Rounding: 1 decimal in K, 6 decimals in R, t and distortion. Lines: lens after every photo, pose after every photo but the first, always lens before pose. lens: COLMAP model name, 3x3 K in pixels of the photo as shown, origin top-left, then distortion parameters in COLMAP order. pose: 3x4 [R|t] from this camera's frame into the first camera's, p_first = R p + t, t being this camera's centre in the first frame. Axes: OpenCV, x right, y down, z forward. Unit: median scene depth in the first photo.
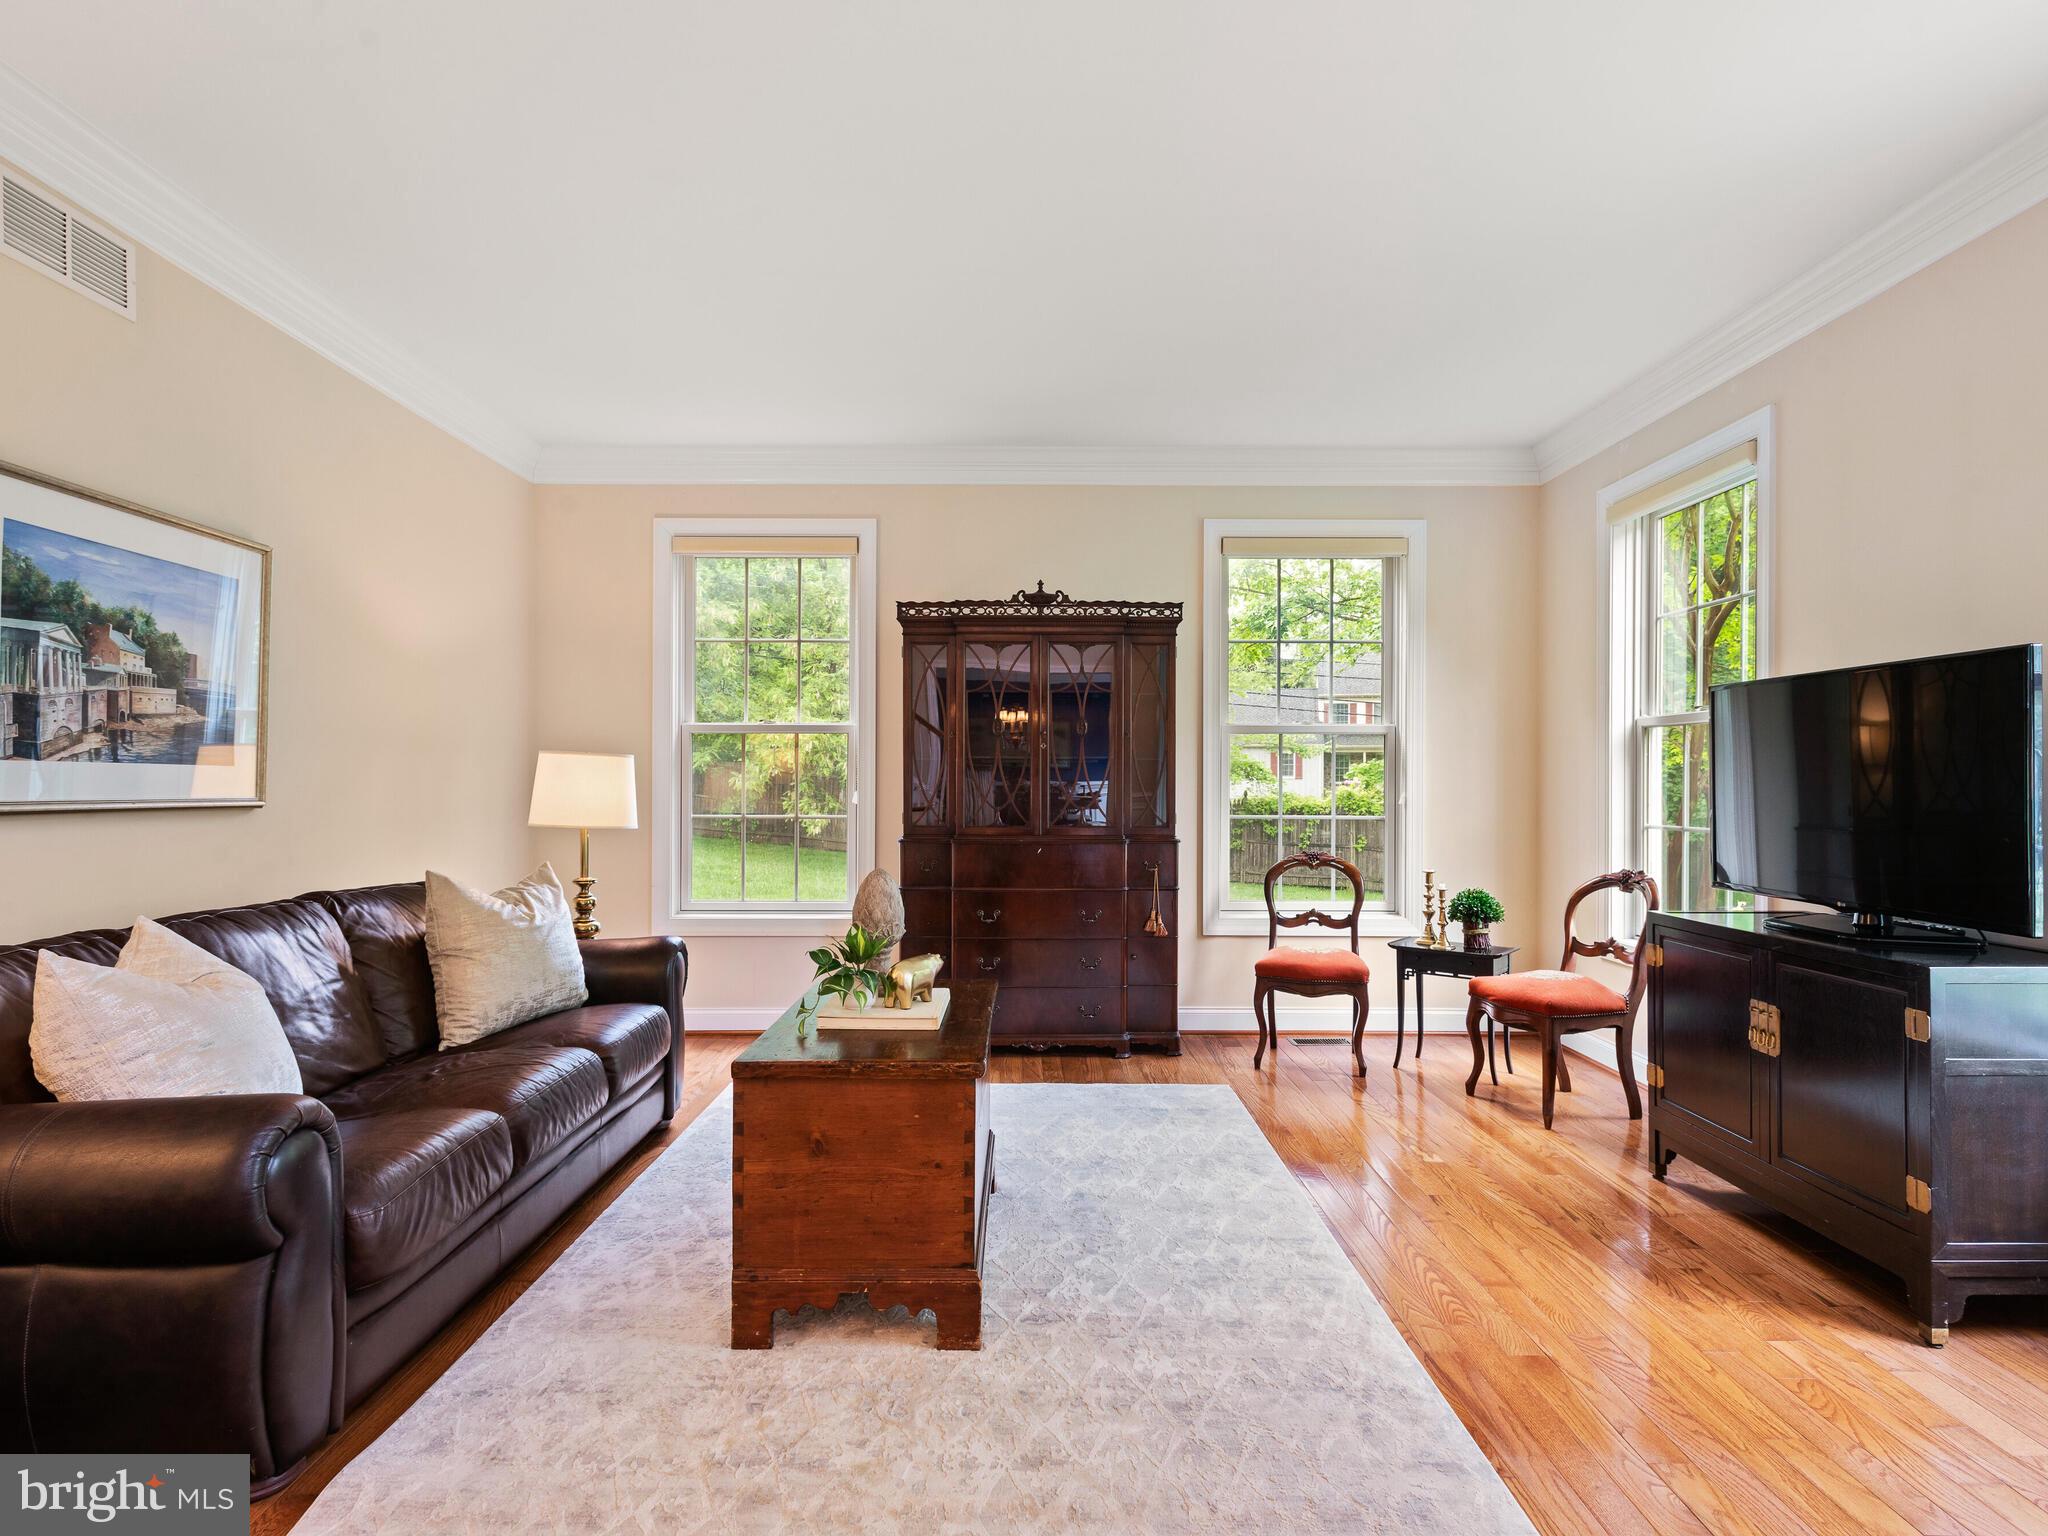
lens RADIAL K [[1099.5, 0, 1026.9], [0, 1099.5, 781.5], [0, 0, 1]] dist [0.015891, -0.003332]
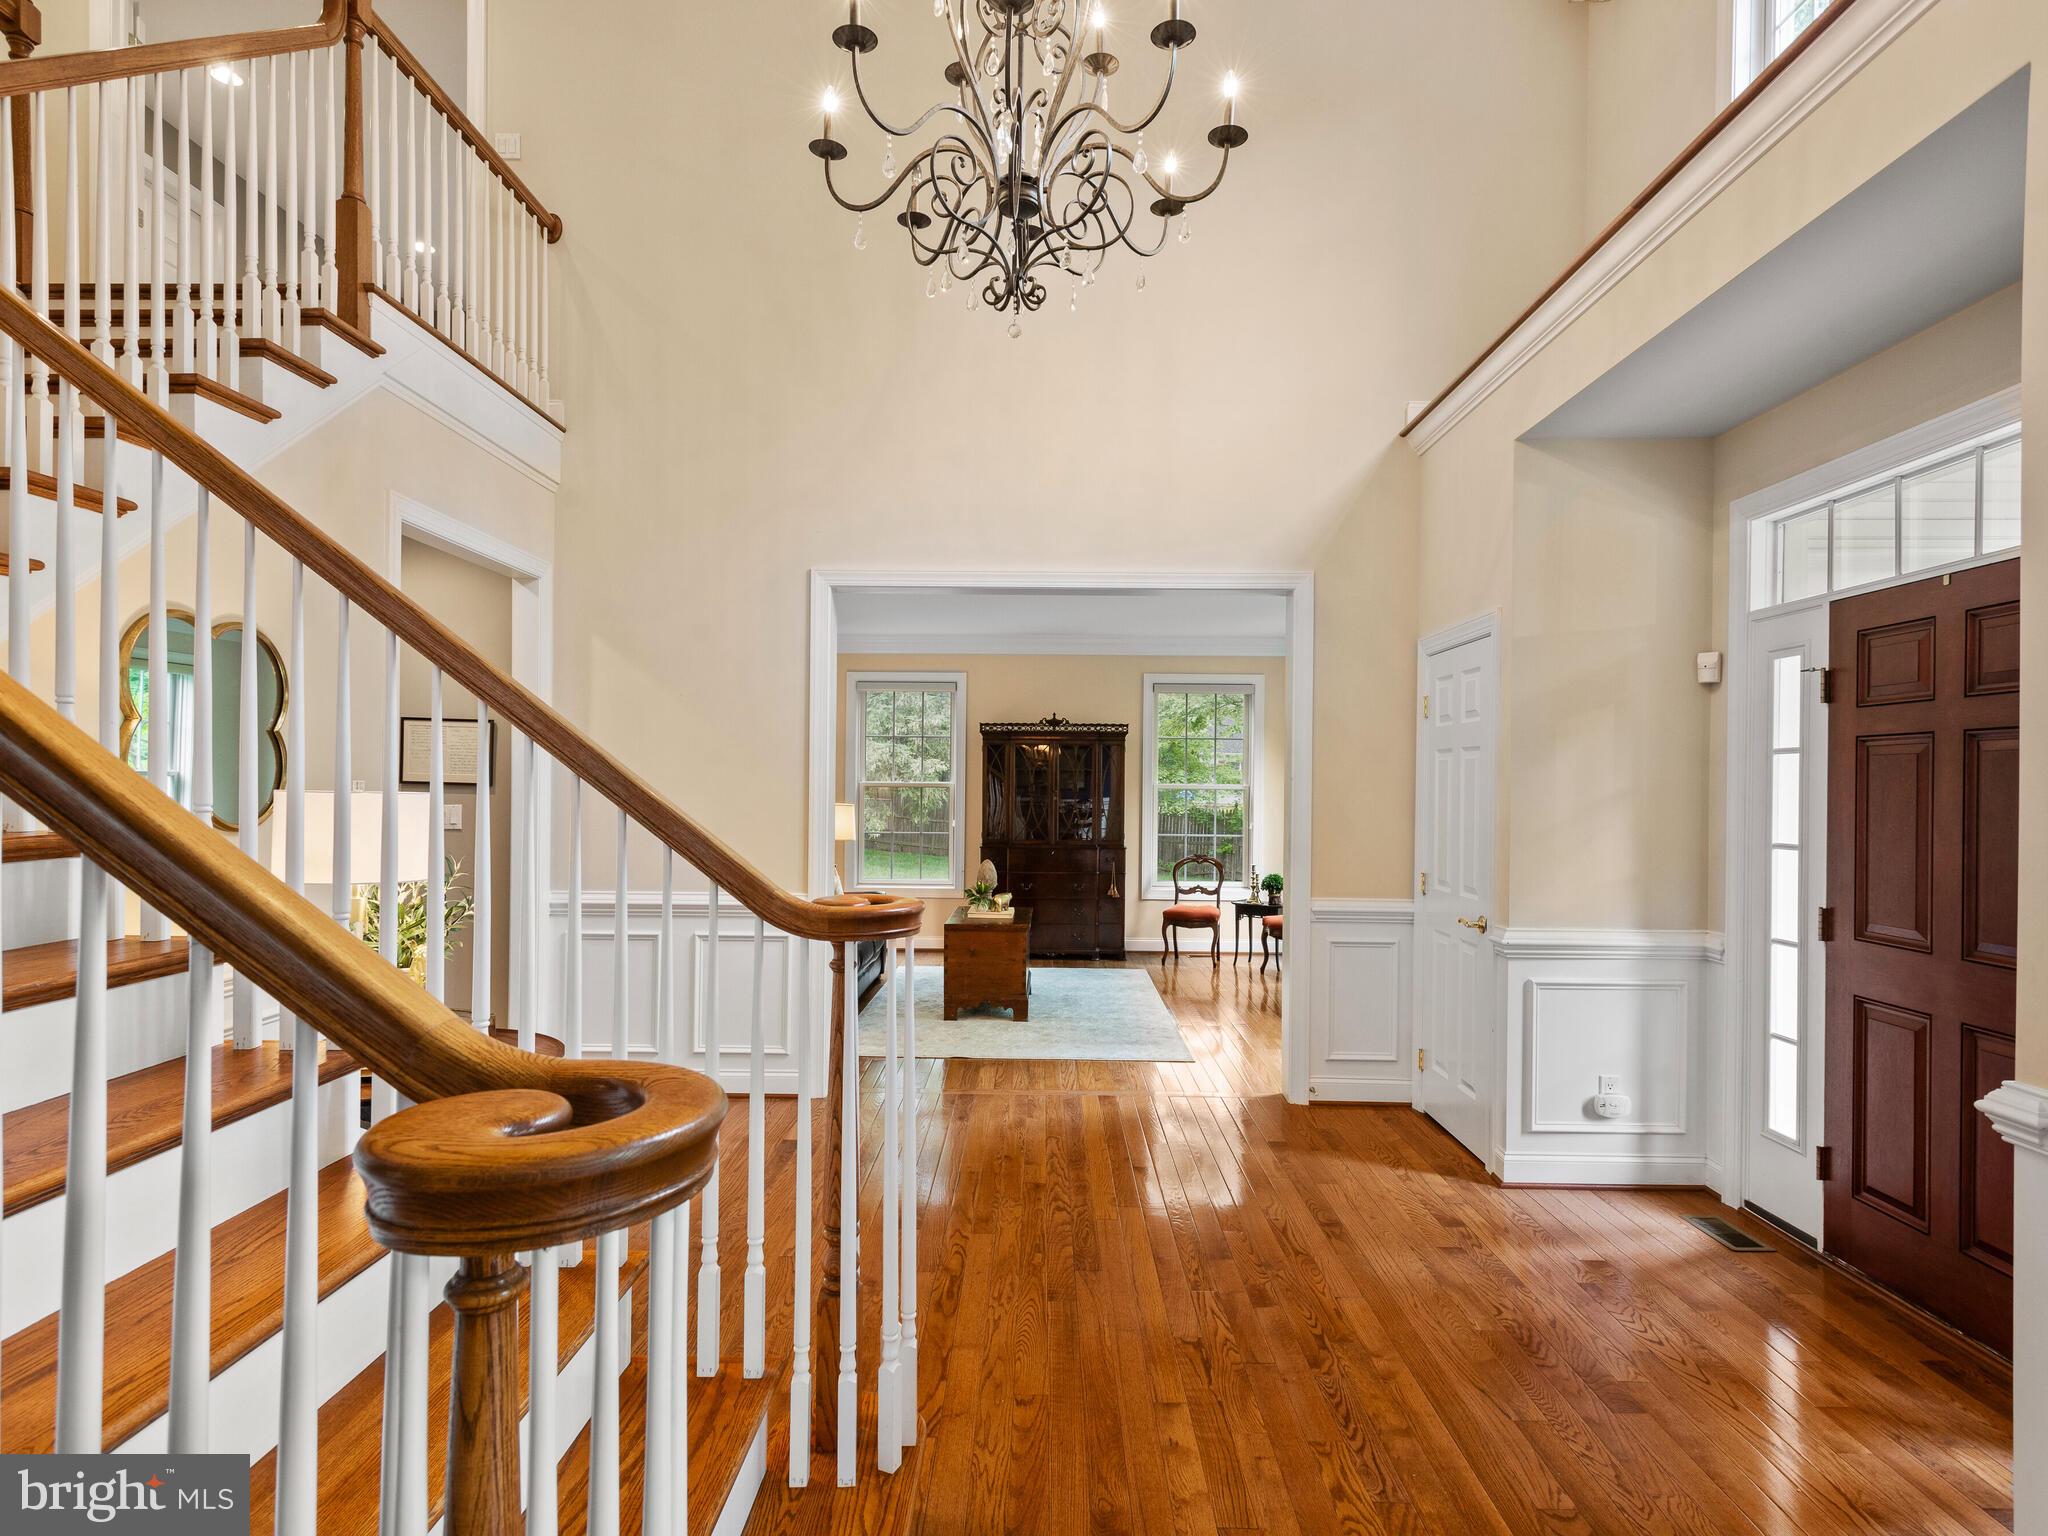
lens RADIAL K [[1106.8, 0, 1027.3], [0, 1106.8, 774.3], [0, 0, 1]] dist [0.018700, -0.000841]
pose [[0.999784, 0.008078, -0.019139, 0.003378], [-0.008190, 0.999950, -0.005799, -0.062333], [0.019091, 0.005954, 0.999800, -0.941802]]
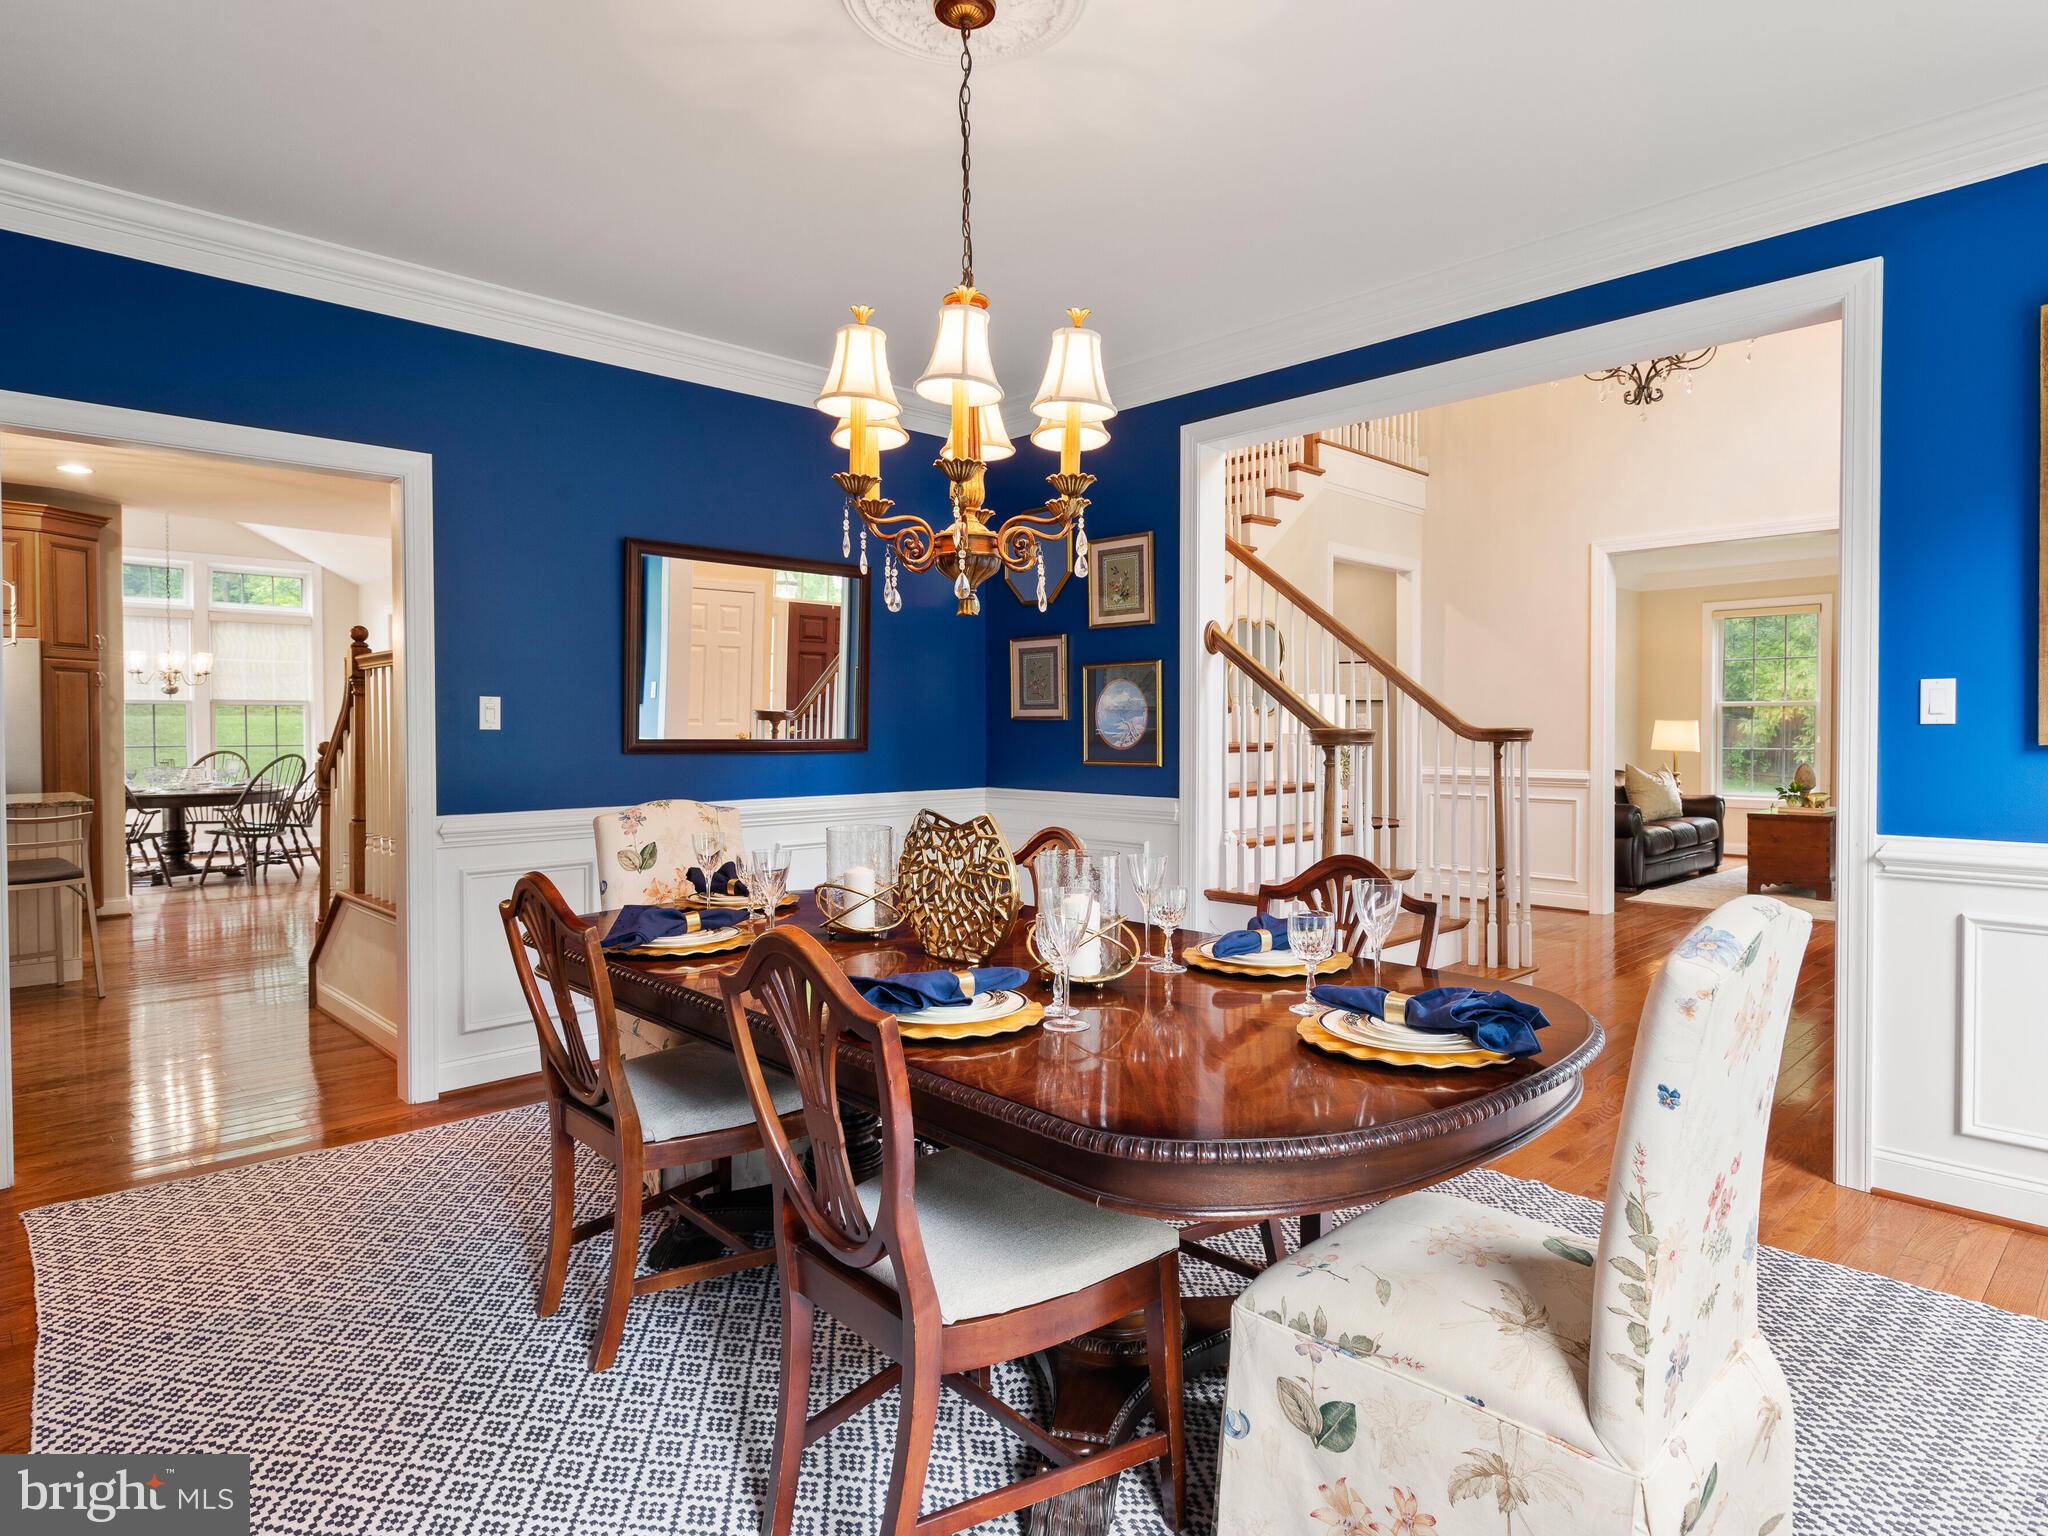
lens RADIAL K [[1161.8, 0, 1032.2], [0, 1161.8, 745.5], [0, 0, 1]] dist [-0.000858, -0.000504]
pose [[0.691801, 0.009570, -0.722025, 0.398010], [0.004086, 0.999844, 0.017166, -0.017012], [0.722077, -0.014826, 0.691654, -1.546061]]
